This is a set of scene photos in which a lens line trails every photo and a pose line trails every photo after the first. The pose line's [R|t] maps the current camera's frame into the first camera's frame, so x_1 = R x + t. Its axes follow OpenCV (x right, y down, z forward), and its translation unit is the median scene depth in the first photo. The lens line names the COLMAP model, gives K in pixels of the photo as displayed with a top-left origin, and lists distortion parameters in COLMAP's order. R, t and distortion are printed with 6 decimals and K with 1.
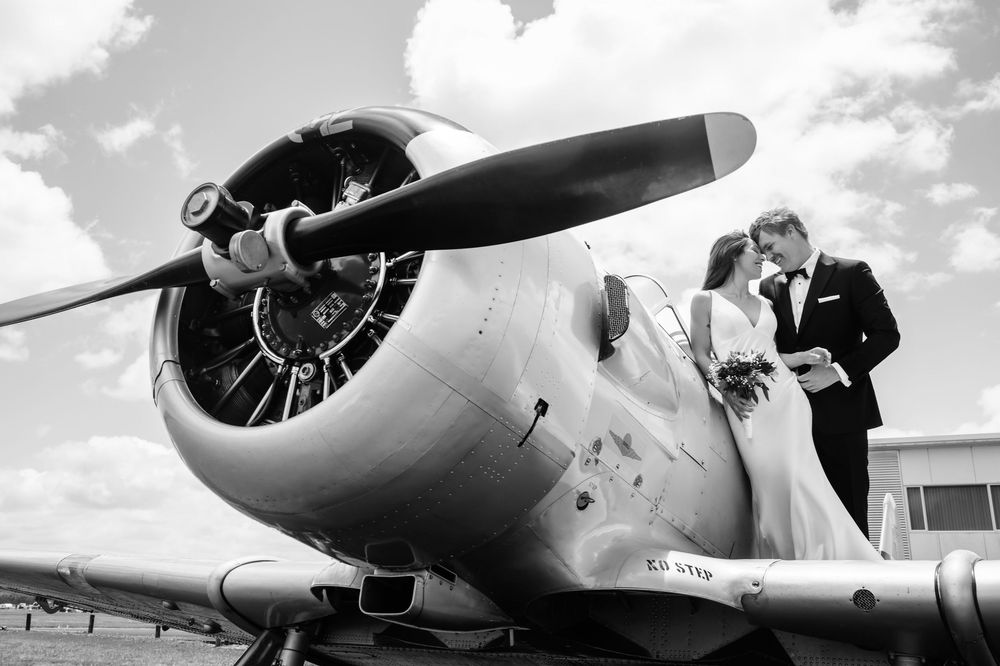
lens RADIAL K [[1023.4, 0, 500.0], [0, 1023.4, 333.0], [0, 0, 1]] dist [0.004872, 0.001581]
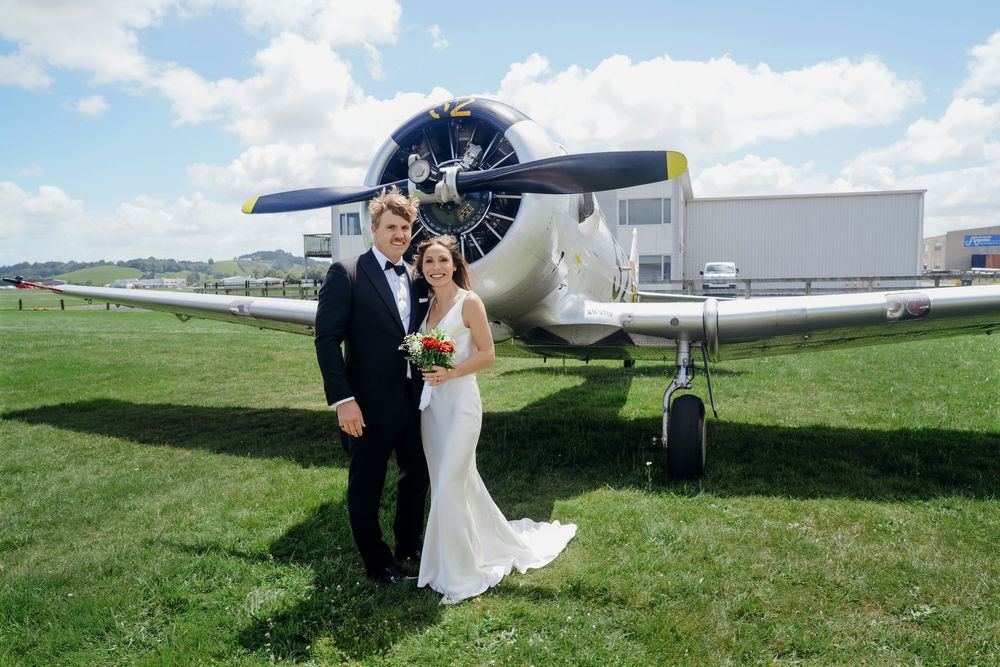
lens RADIAL K [[705.2, 0, 500.0], [0, 705.2, 333.5], [0, 0, 1]] dist [-0.082535, 0.002080]
pose [[0.970759, -0.058228, 0.232888, -0.442850], [-0.029125, 0.934402, 0.355029, -0.297969], [-0.238284, -0.351430, 0.905383, -0.389946]]
